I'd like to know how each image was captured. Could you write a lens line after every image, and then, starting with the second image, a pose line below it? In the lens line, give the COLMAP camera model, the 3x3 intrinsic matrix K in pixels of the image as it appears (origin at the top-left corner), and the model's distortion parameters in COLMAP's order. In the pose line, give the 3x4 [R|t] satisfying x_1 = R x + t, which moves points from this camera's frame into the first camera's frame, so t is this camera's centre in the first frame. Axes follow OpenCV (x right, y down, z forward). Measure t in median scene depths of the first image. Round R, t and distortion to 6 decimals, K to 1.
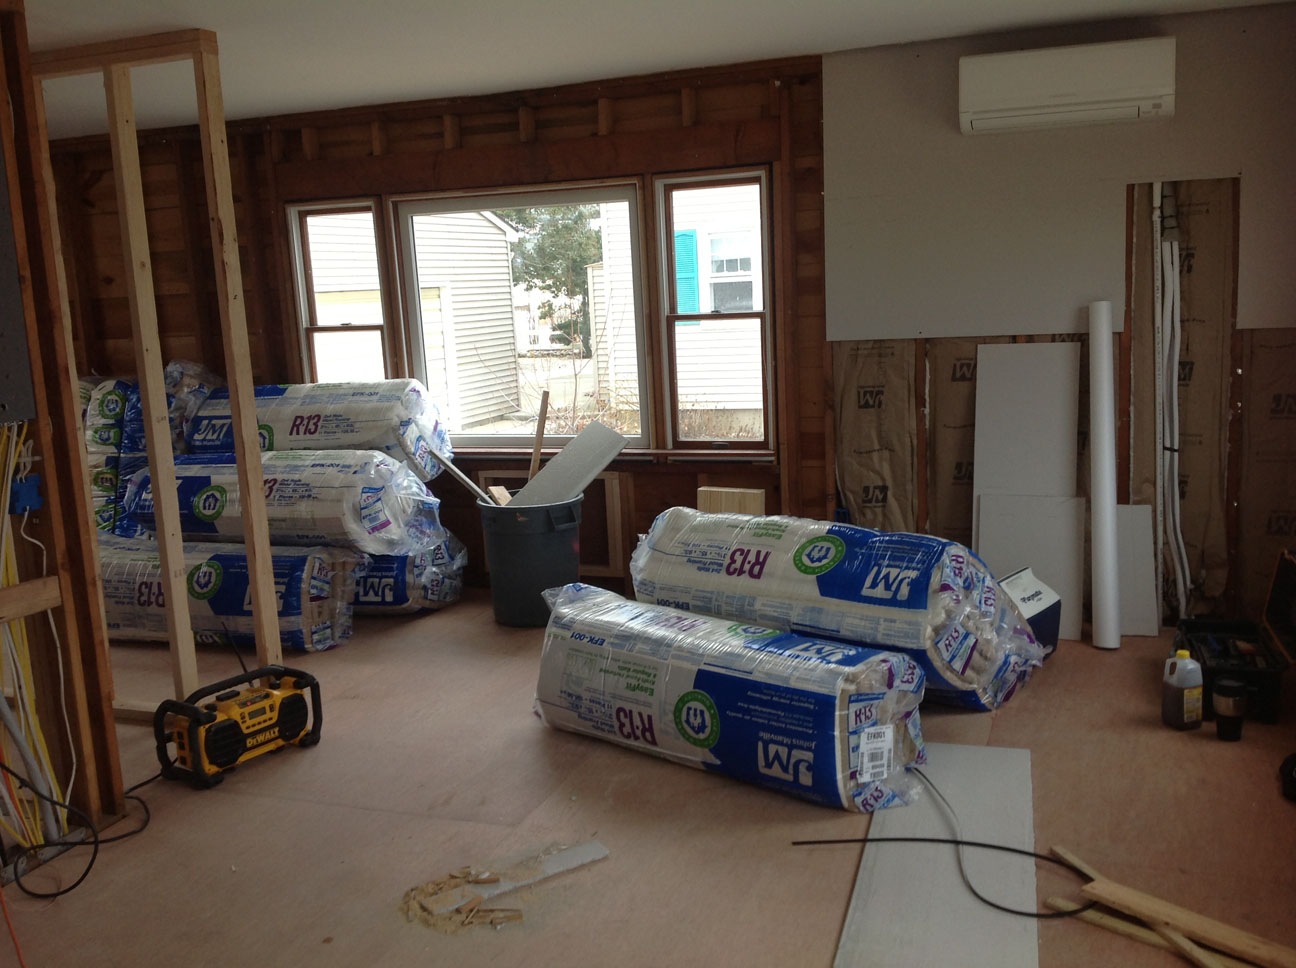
lens RADIAL K [[1245.1, 0, 650.6], [0, 1245.1, 464.5], [0, 0, 1]] dist [0.227607, -0.488596]
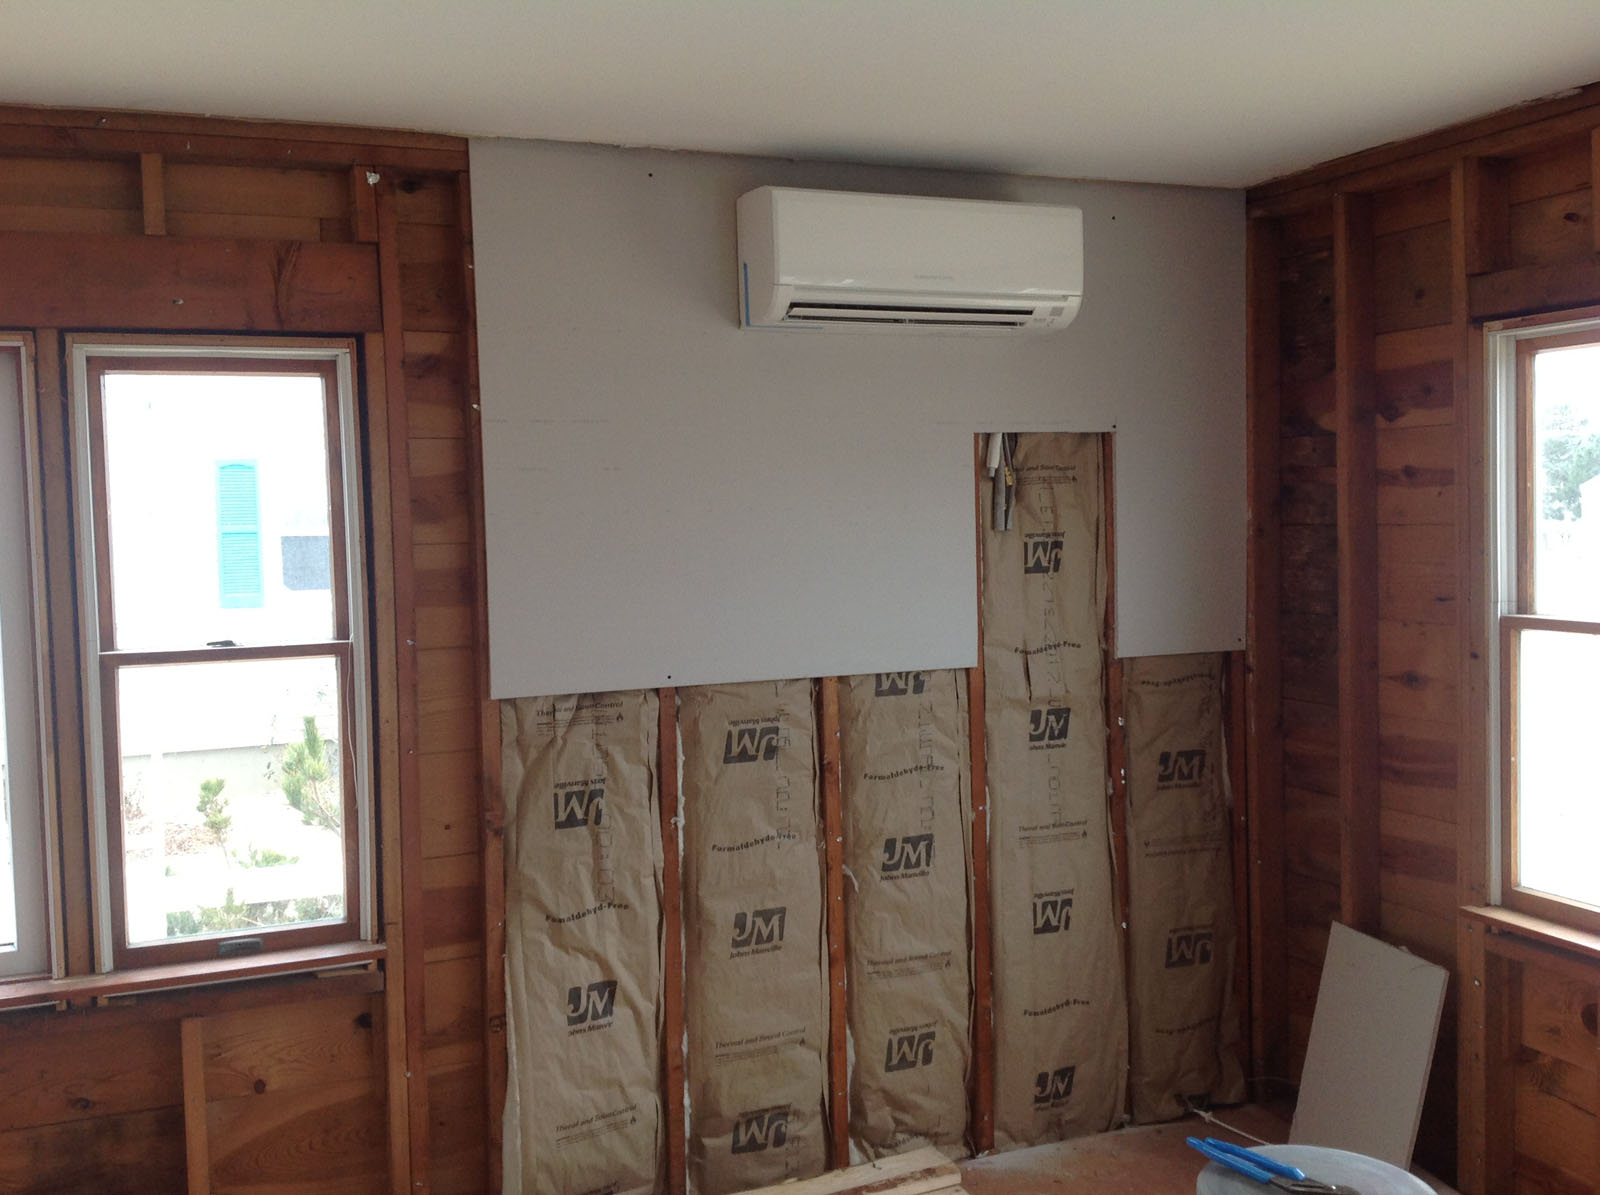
lens RADIAL K [[1537.2, 0, 803.2], [0, 1537.2, 573.4], [0, 0, 1]] dist [0.227607, -0.488596]
pose [[0.727446, 0.007680, 0.686122, -0.190529], [0.097874, 0.988551, -0.114835, -0.065399], [-0.679148, 0.150690, 0.718366, 0.475274]]
